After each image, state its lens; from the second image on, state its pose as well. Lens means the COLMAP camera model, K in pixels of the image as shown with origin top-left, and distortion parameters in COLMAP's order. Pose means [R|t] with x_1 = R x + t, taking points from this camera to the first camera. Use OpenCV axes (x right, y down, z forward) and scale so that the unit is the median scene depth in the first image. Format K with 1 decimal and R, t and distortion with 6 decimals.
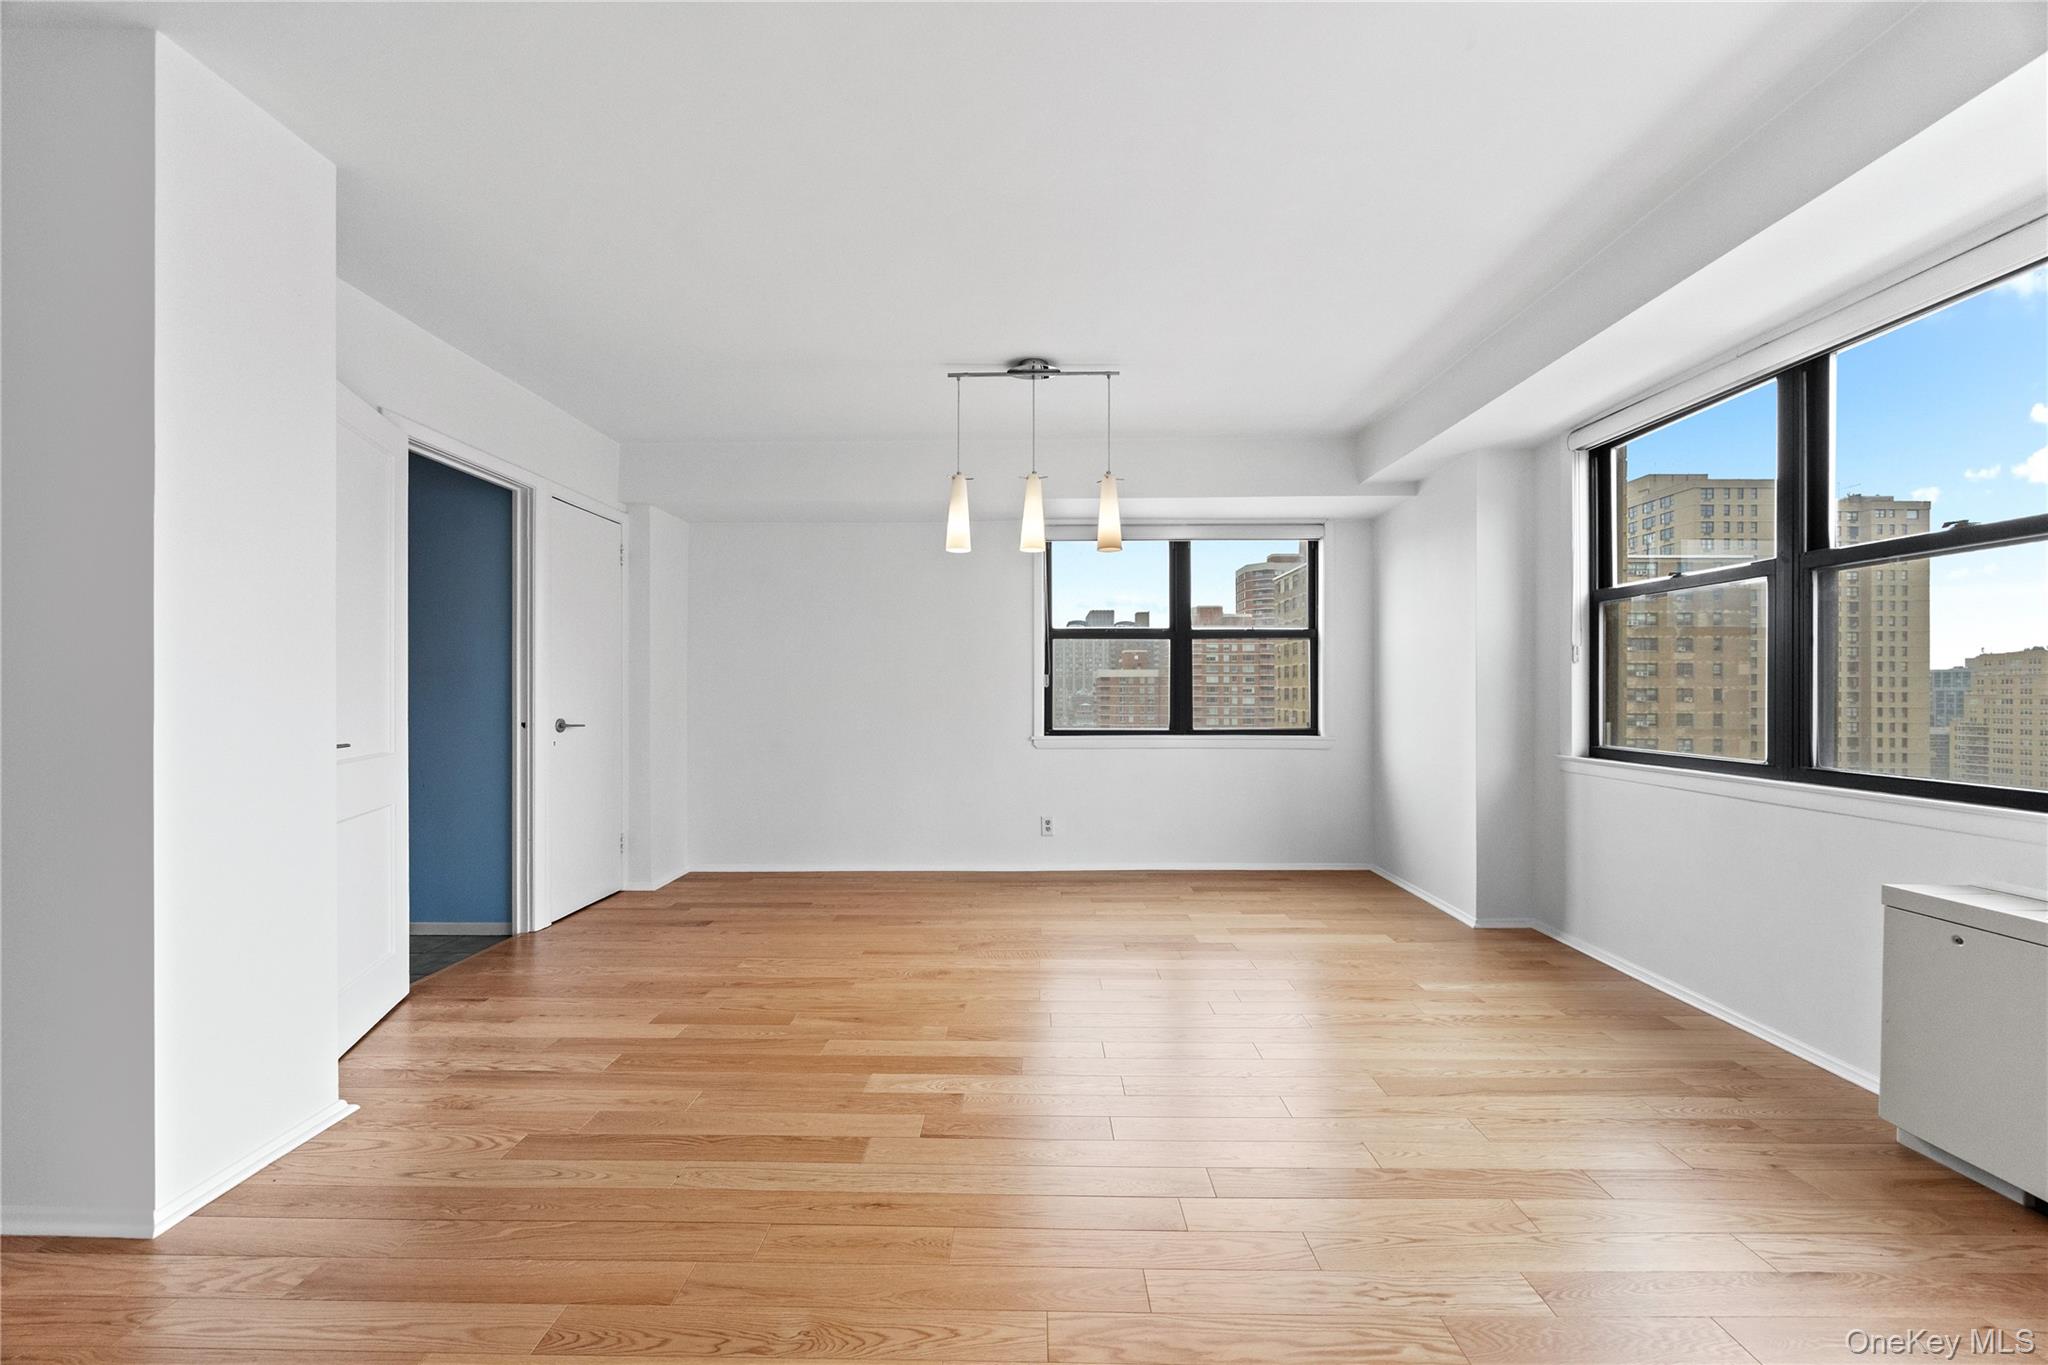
lens RADIAL K [[800.2, 0, 1000.6], [0, 800.2, 690.3], [0, 0, 1]] dist [-0.002453, -0.000414]
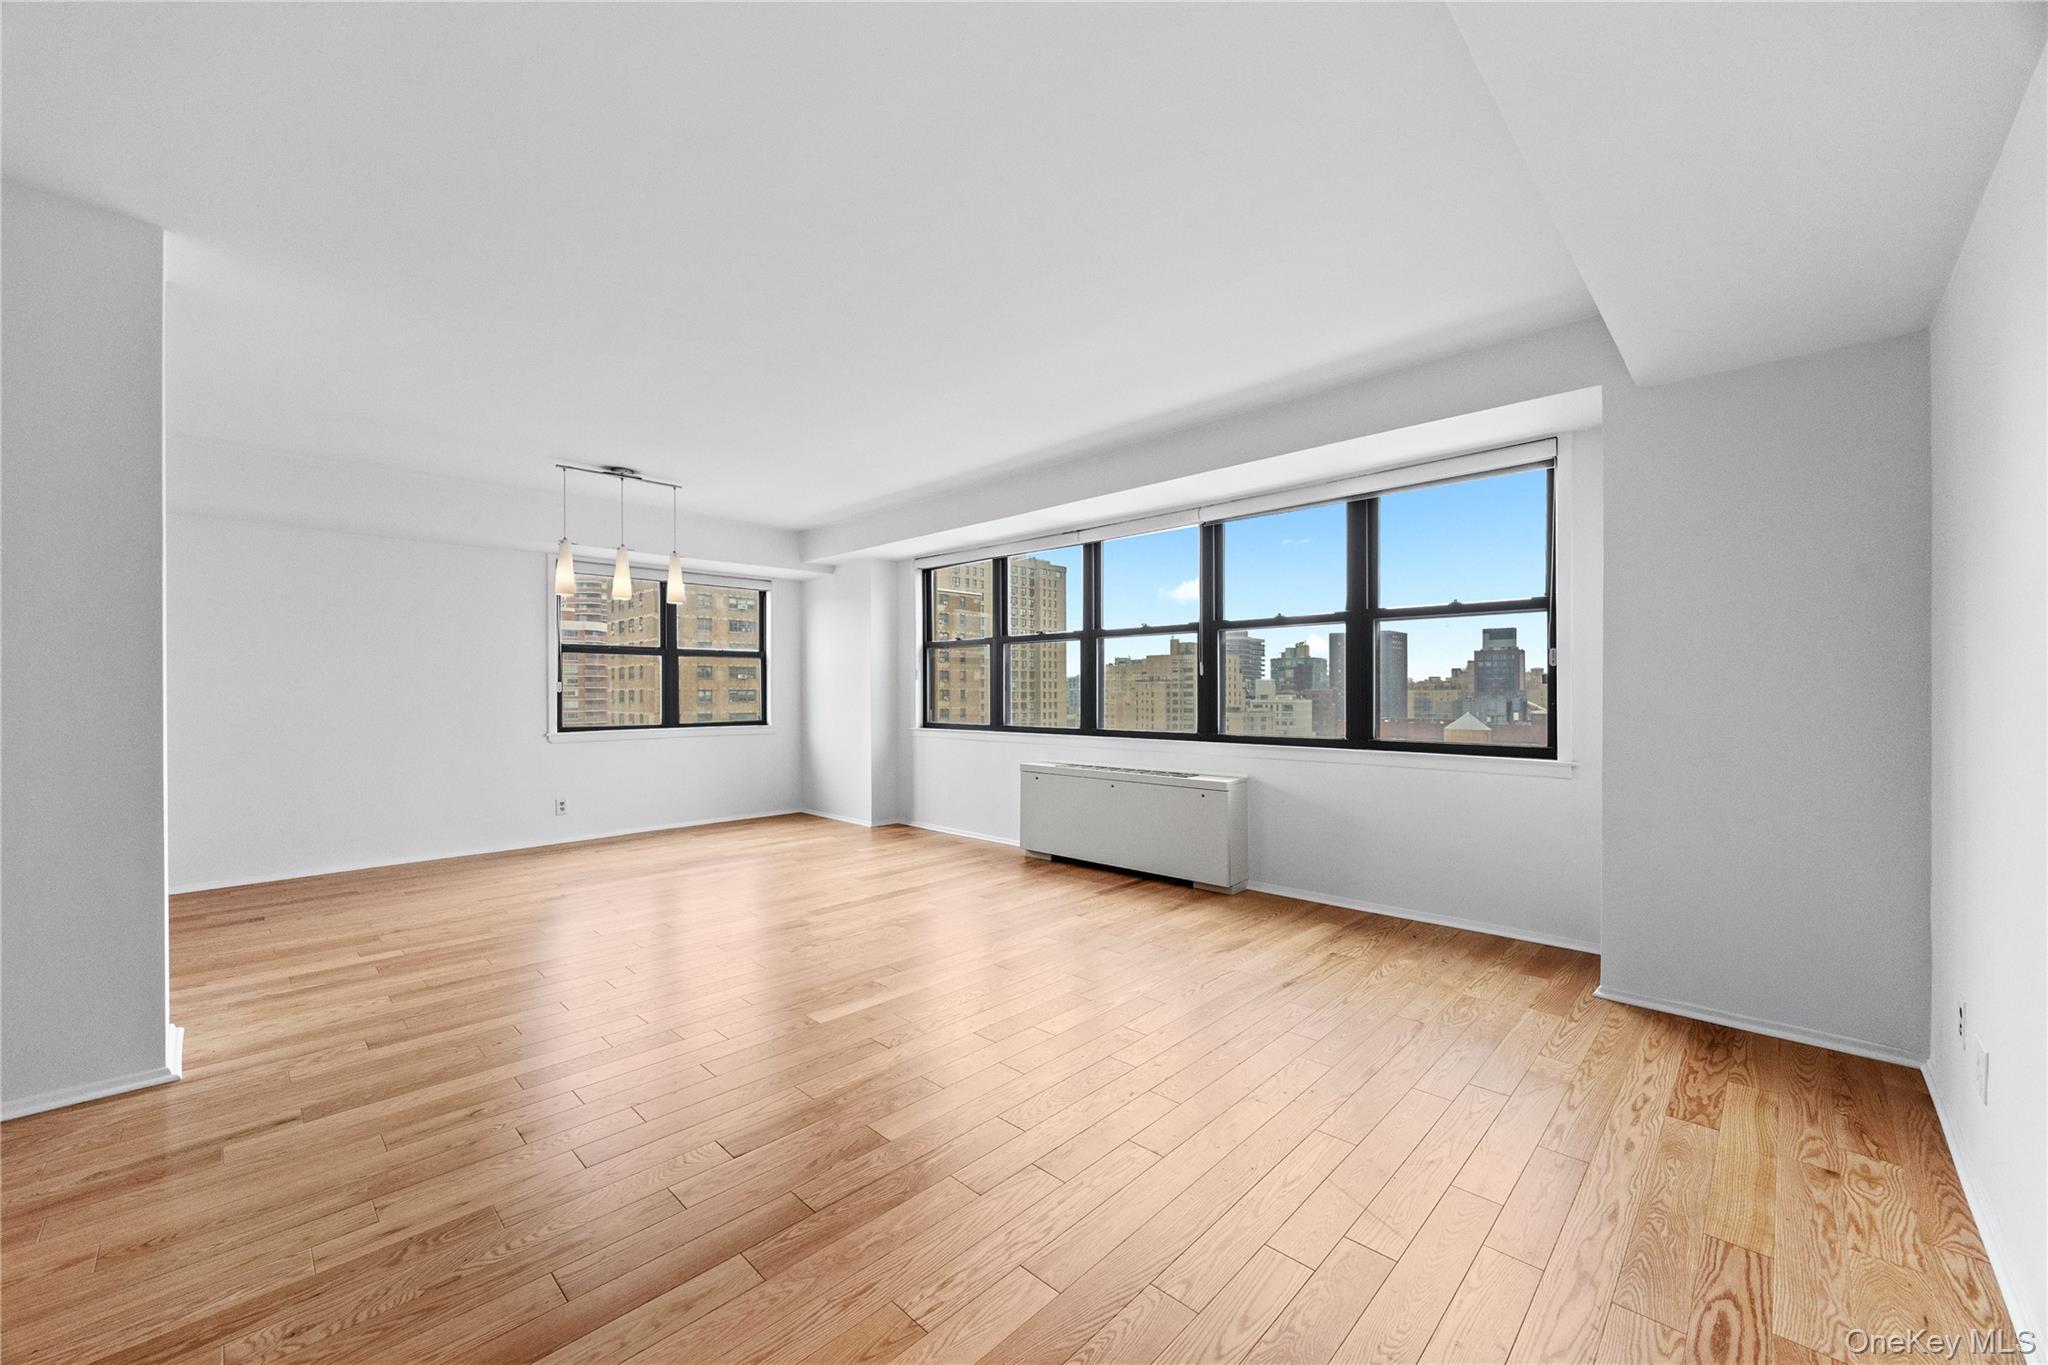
lens RADIAL K [[778.8, 0, 1040.2], [0, 778.8, 693.3], [0, 0, 1]] dist [0.000293, -0.000075]
pose [[0.674805, -0.004839, 0.737980, -0.457038], [0.004303, 0.999987, 0.002622, -0.003383], [-0.737983, 0.001407, 0.674817, -0.475367]]
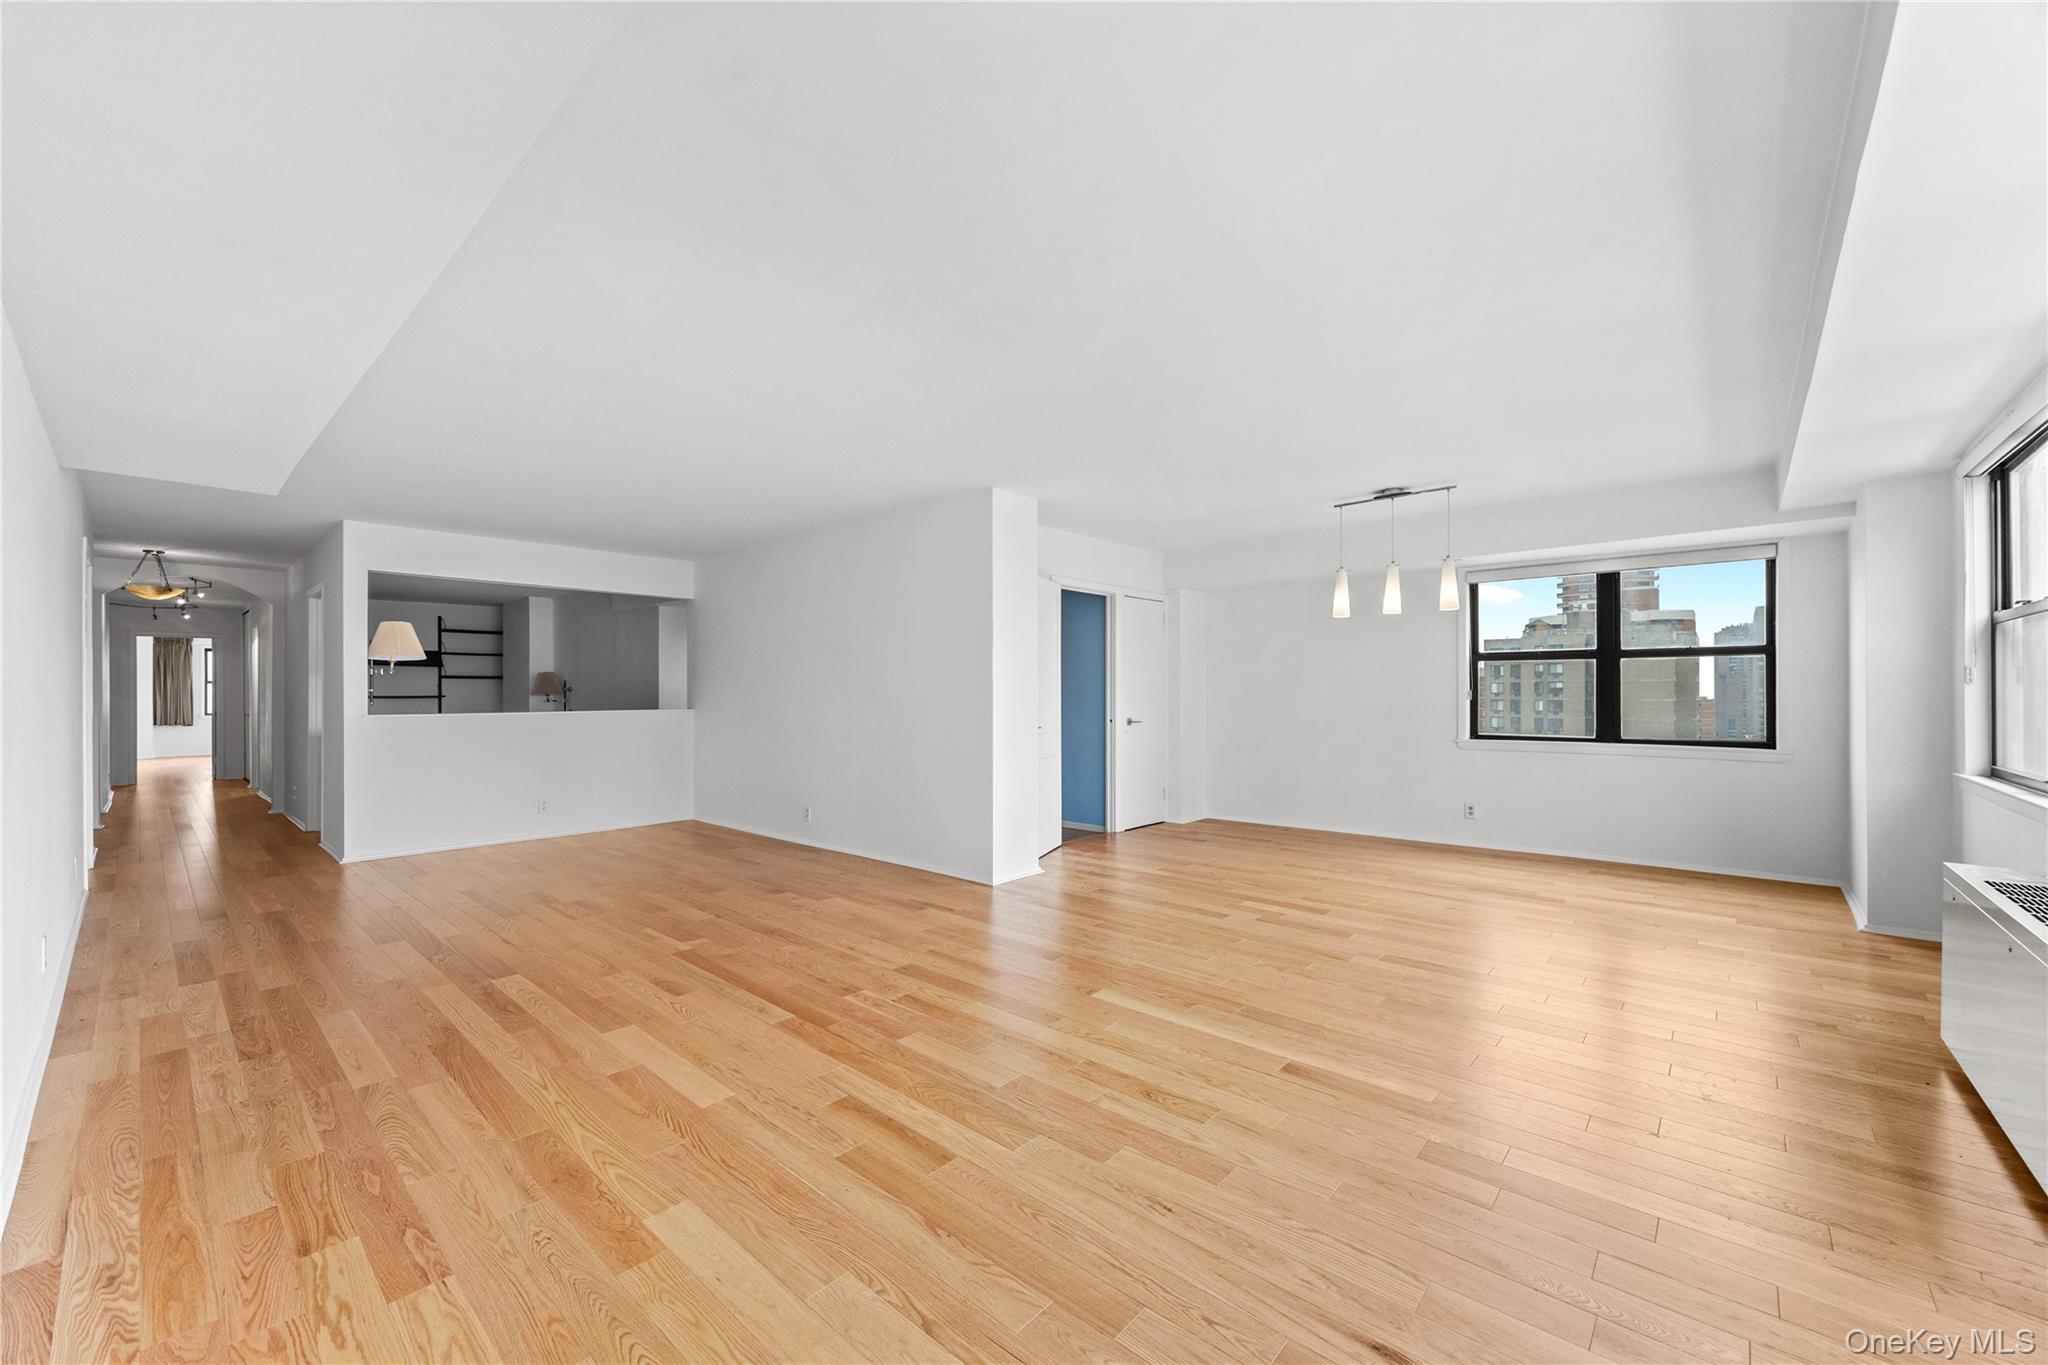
lens RADIAL K [[778.8, 0, 1040.2], [0, 778.8, 693.3], [0, 0, 1]] dist [0.000293, -0.000075]
pose [[0.785213, 0.001060, -0.619225, 0.400842], [0.000724, 0.999996, 0.002630, -0.025801], [0.619225, -0.002514, 0.785209, -0.532075]]
